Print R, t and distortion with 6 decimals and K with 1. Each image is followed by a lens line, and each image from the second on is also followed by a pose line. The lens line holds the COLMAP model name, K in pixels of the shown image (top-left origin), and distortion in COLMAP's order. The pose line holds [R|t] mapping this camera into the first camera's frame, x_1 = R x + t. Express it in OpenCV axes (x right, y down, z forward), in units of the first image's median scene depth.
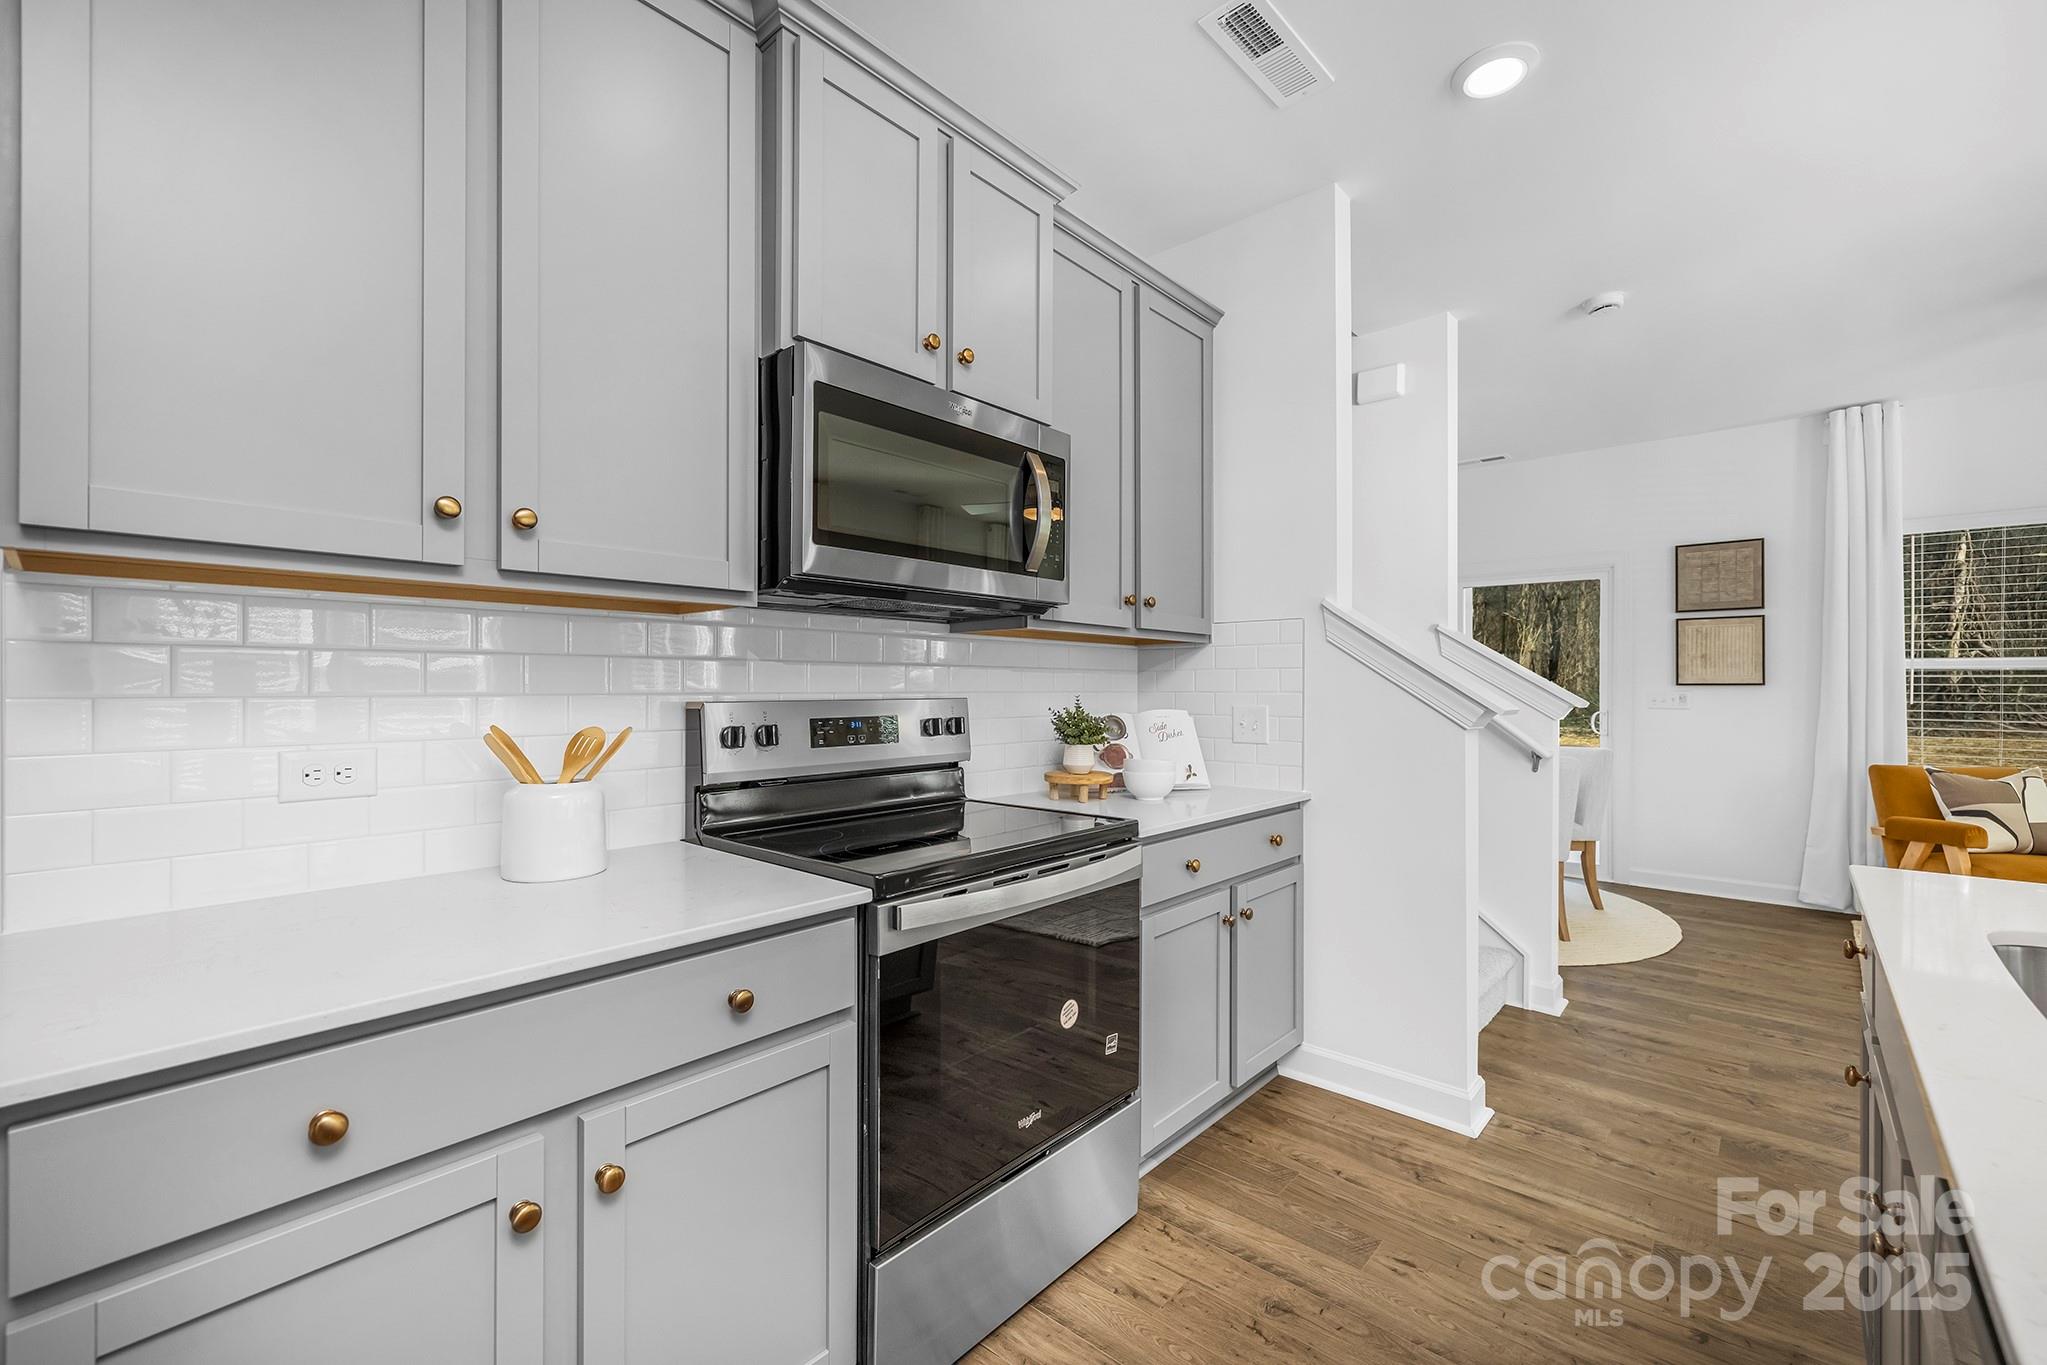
lens RADIAL K [[874.0, 0, 1070.3], [0, 874.0, 676.5], [0, 0, 1]] dist [0.003073, -0.000242]
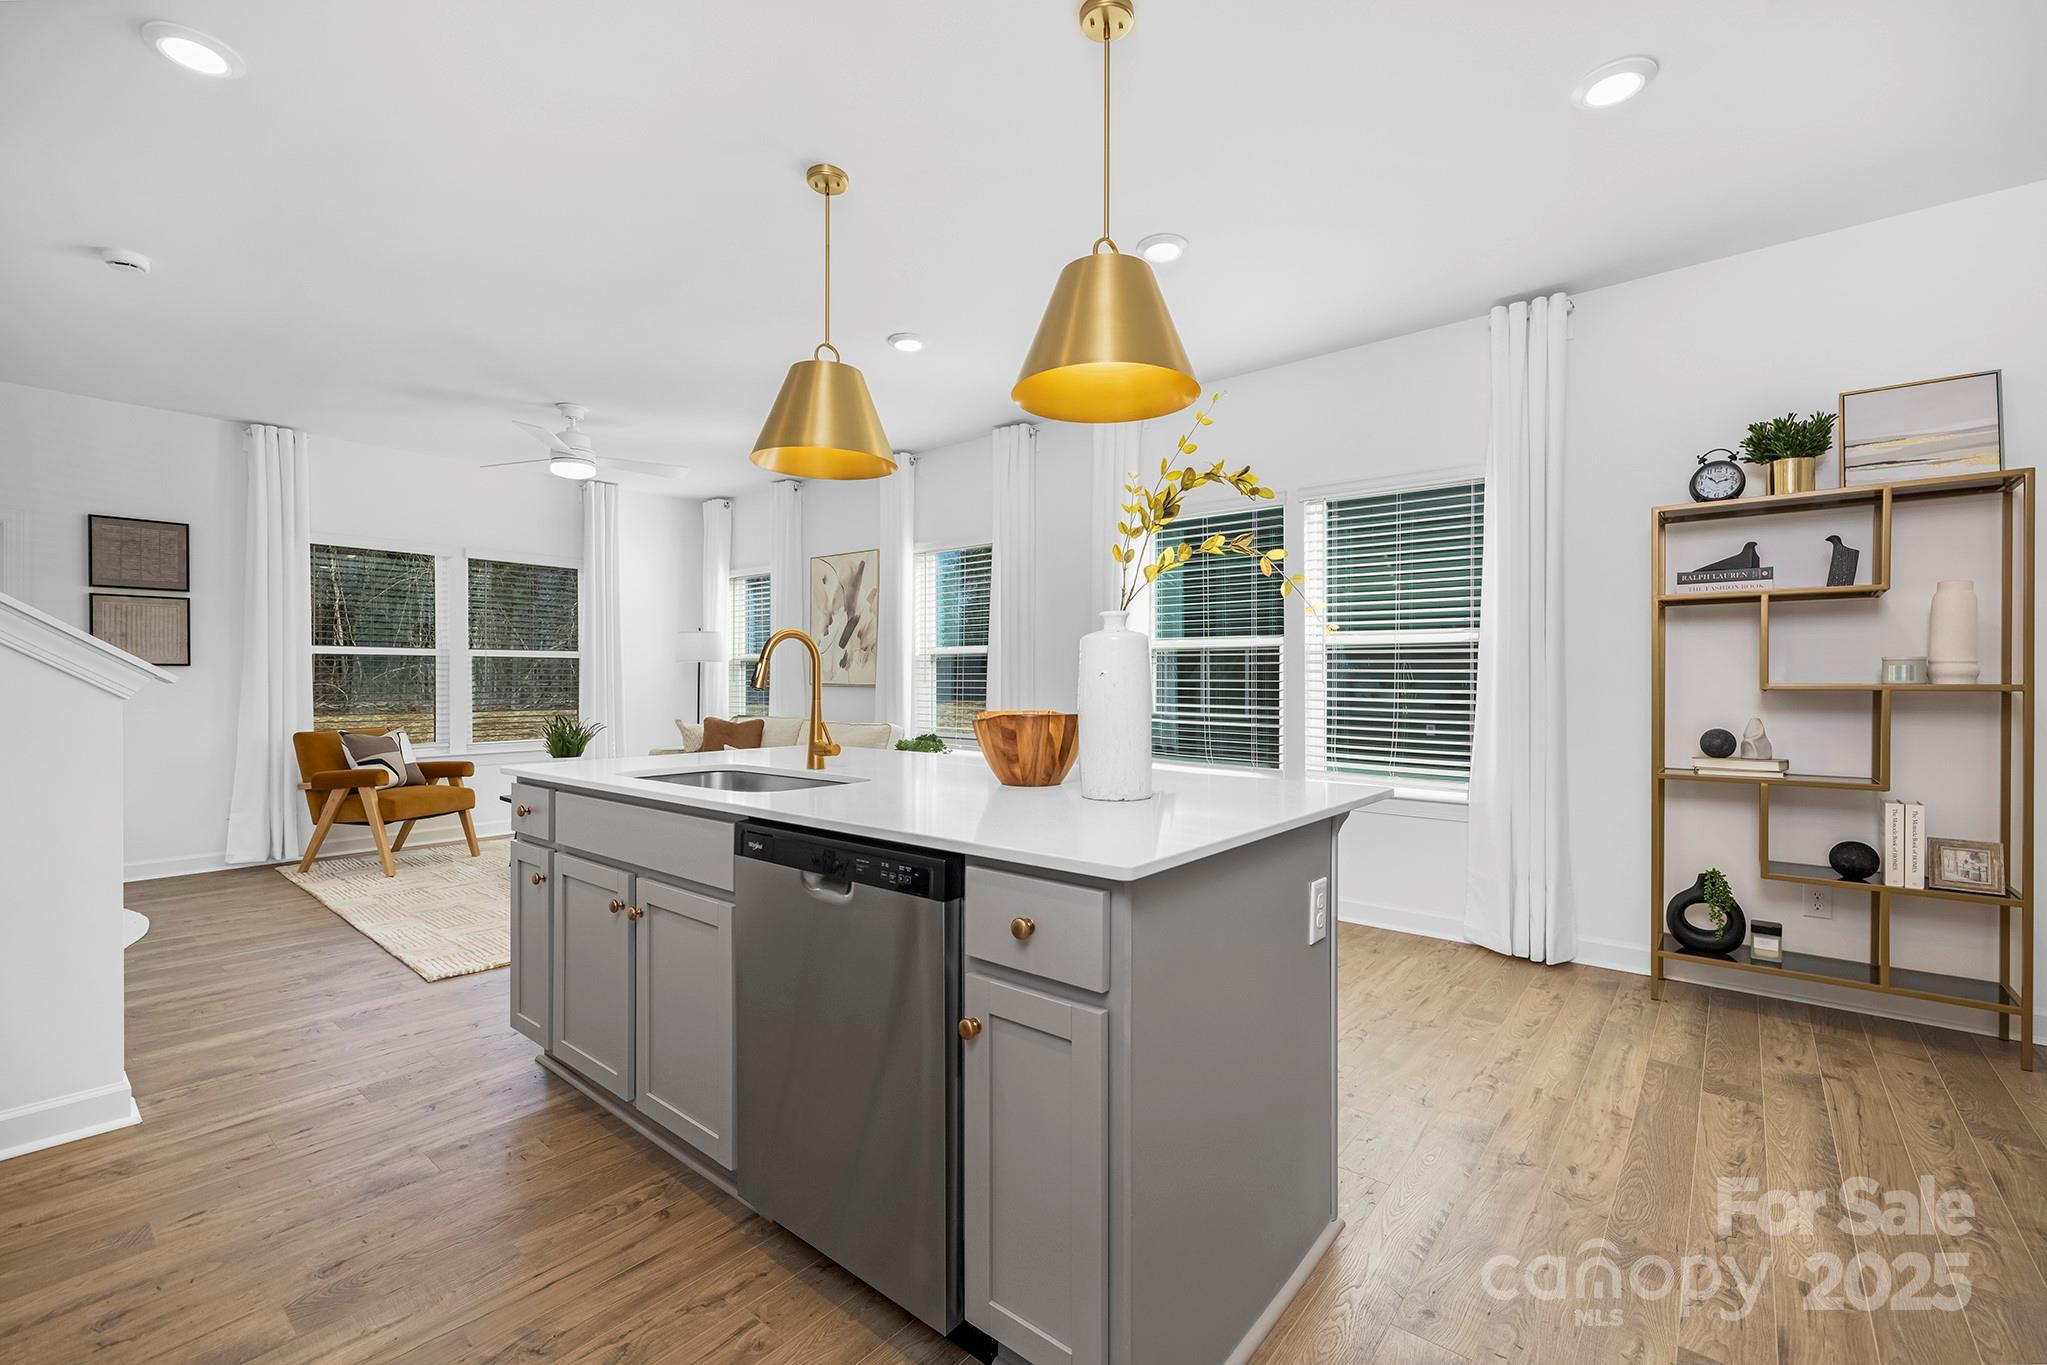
lens RADIAL K [[874.0, 0, 1027.3], [0, 874.0, 702.2], [0, 0, 1]] dist [0.003073, -0.000242]
pose [[-0.024325, -0.028141, 0.999308, -0.344877], [-0.009892, 0.999562, 0.027907, 0.017956], [-0.999655, -0.009206, -0.024592, 0.032268]]
